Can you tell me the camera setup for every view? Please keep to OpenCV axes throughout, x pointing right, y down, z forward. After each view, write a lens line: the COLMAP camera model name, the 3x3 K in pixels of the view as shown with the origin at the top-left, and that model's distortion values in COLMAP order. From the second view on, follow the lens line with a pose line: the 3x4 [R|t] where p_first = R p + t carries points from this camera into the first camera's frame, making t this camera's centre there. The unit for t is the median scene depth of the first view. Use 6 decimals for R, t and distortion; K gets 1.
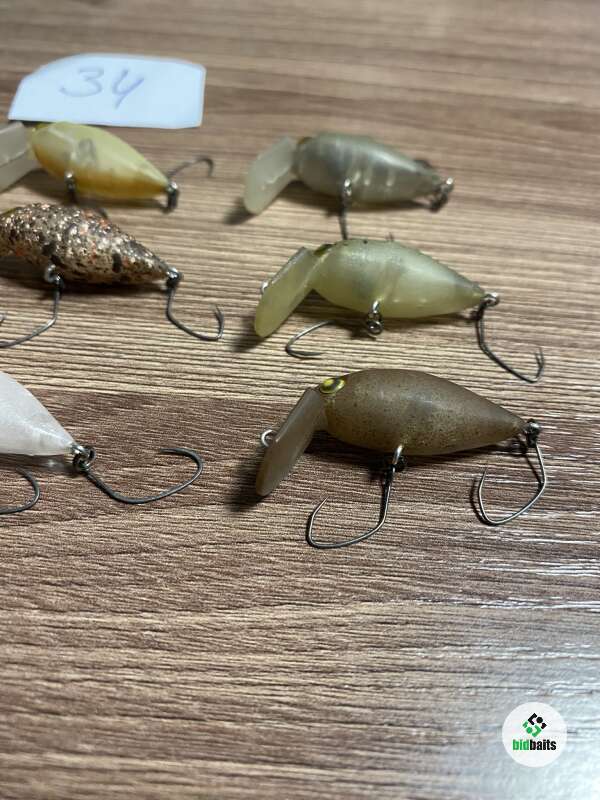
lens RADIAL K [[633.1, 0, 307.5], [0, 633.1, 388.9], [0, 0, 1]] dist [-0.038046, 0.001051]
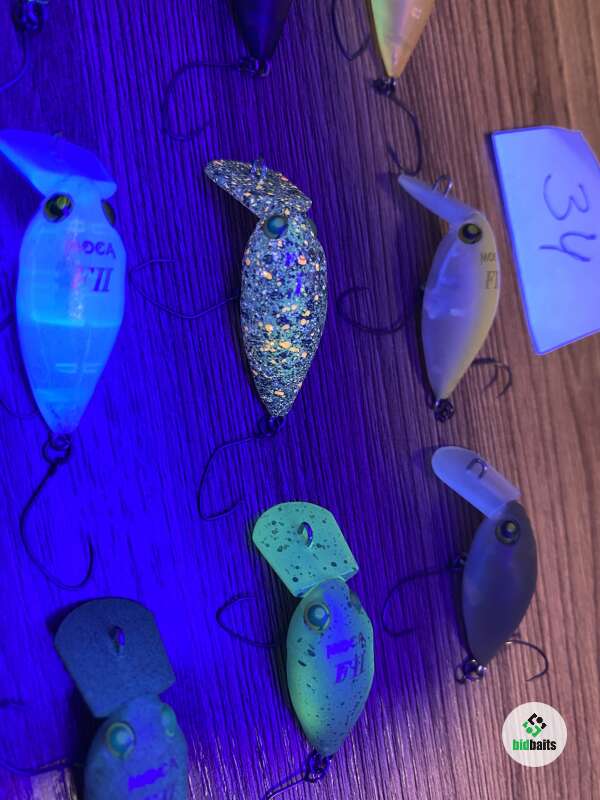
lens RADIAL K [[633.1, 0, 307.5], [0, 633.1, 388.9], [0, 0, 1]] dist [-0.038046, 0.001051]
pose [[0.238508, 0.970575, 0.033131, -0.322570], [-0.958535, 0.229797, 0.168533, -0.354379], [0.155960, -0.071954, 0.985139, 0.148087]]
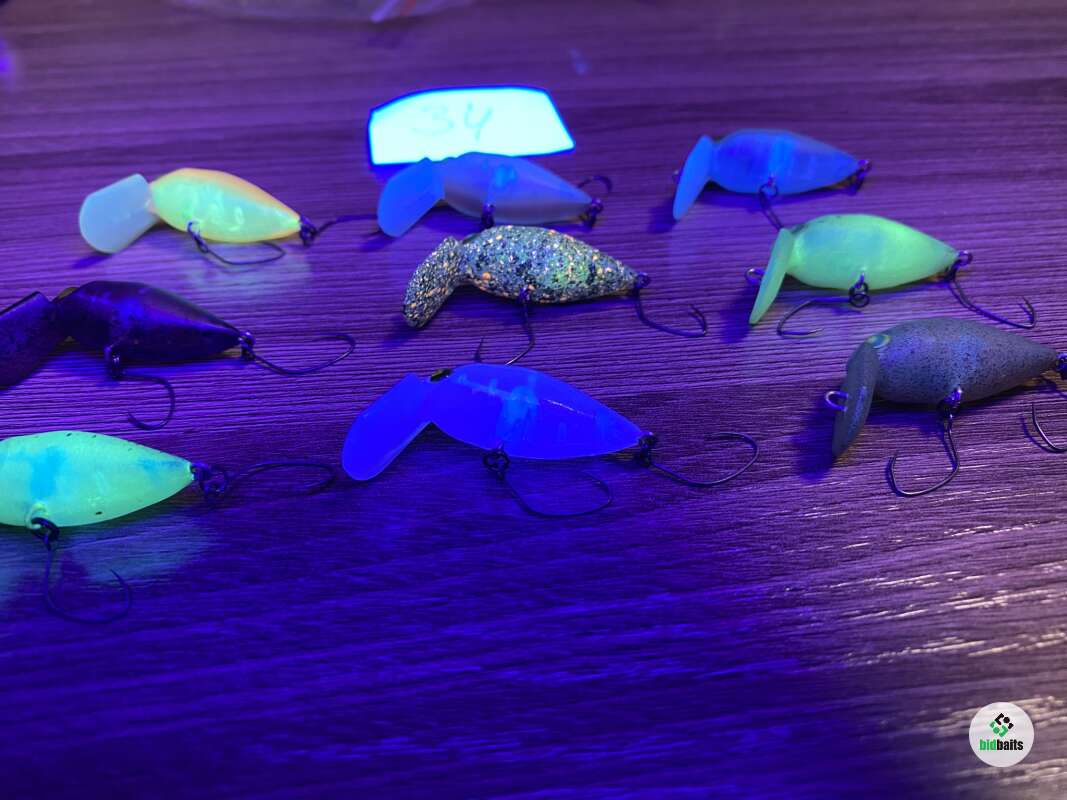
lens RADIAL K [[825.7, 0, 536.4], [0, 825.7, 380.5], [0, 0, 1]] dist [0.004203, -0.044949]
pose [[0.987444, -0.145607, 0.061267, -0.498065], [0.153444, 0.976258, -0.152891, 0.147321], [-0.037551, 0.160372, 0.986342, -0.236440]]
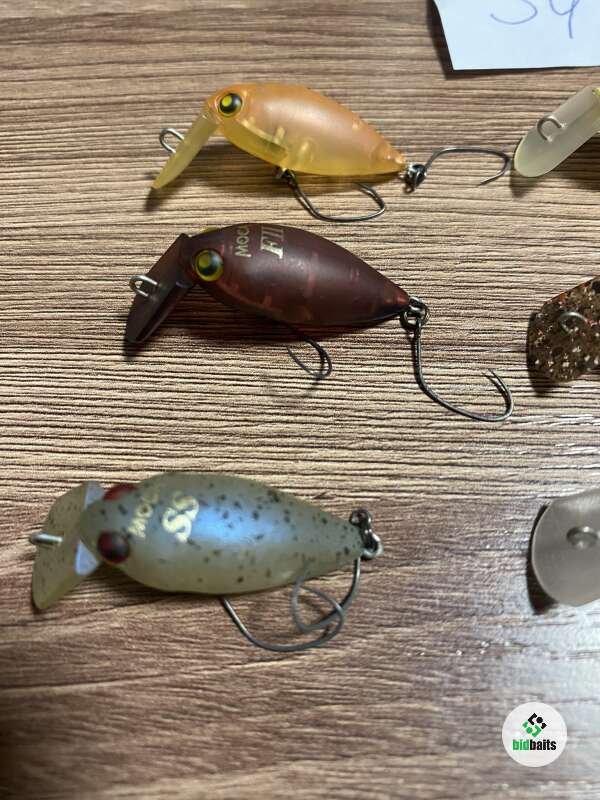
lens RADIAL K [[633.1, 0, 307.5], [0, 633.1, 388.9], [0, 0, 1]] dist [-0.038046, 0.001051]
pose [[0.995965, -0.083393, -0.033169, -0.905491], [0.088610, 0.972369, 0.215977, -0.326433], [0.014242, -0.218044, 0.975835, 0.250354]]
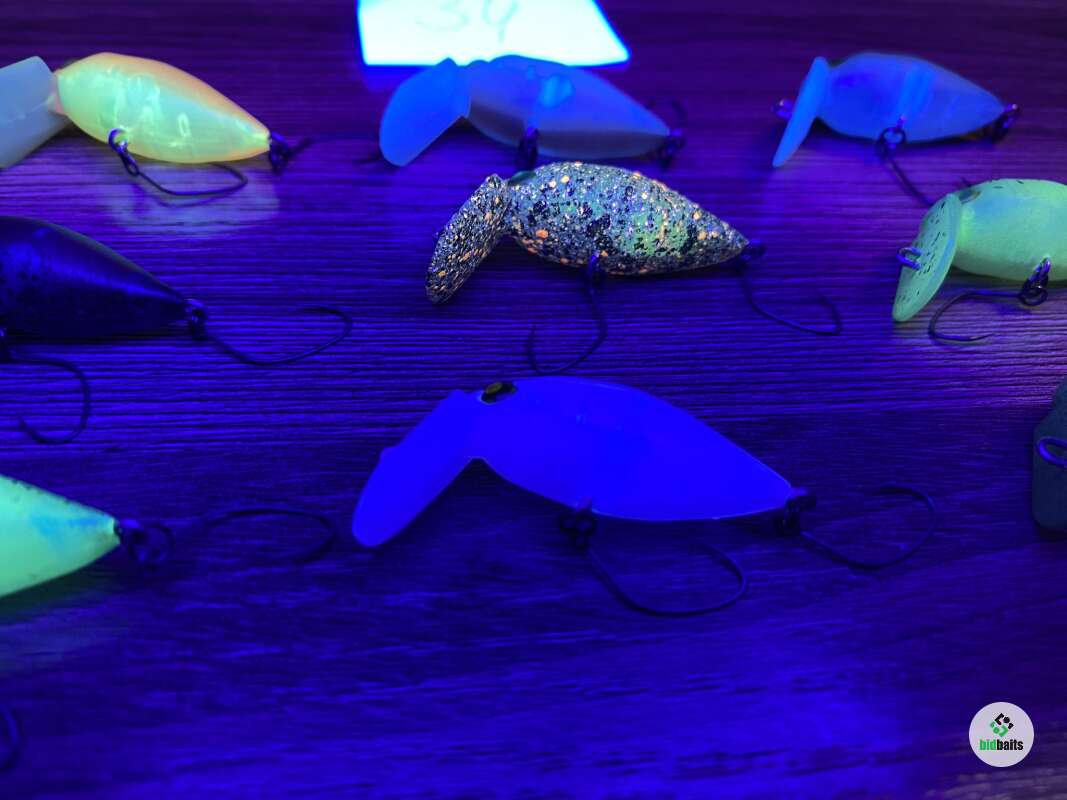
lens RADIAL K [[832.2, 0, 533.5], [0, 832.2, 400.0], [0, 0, 1]] dist [-0.012720, -0.045168]
pose [[0.986811, -0.110907, 0.117917, -0.612094], [0.116172, 0.992473, -0.038736, -0.007085], [-0.112734, 0.051924, 0.992268, 0.117697]]
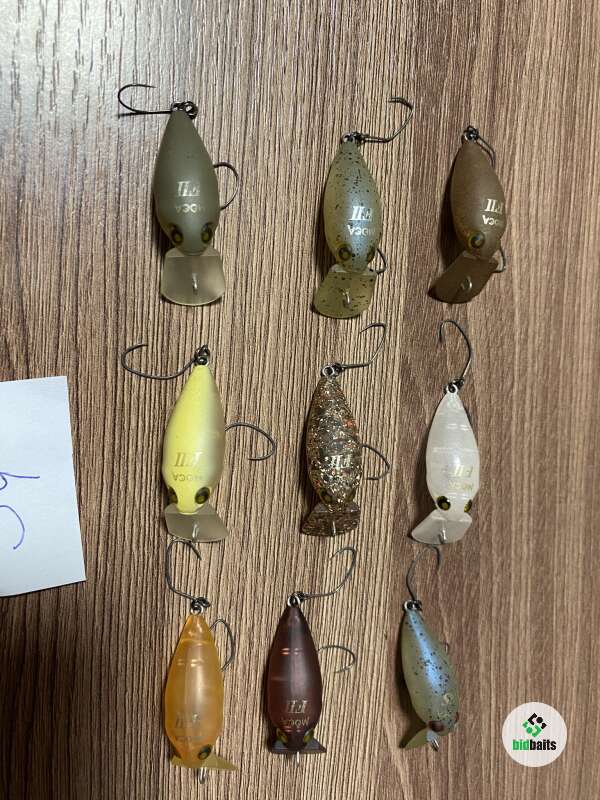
lens RADIAL K [[601.5, 0, 303.1], [0, 601.5, 389.8], [0, 0, 1]] dist [0.004247, -0.046313]
pose [[-0.002469, -0.989860, -0.142026, -0.102919], [0.536578, -0.121161, 0.835107, -1.325399], [-0.843847, -0.074146, 0.531436, 0.379443]]
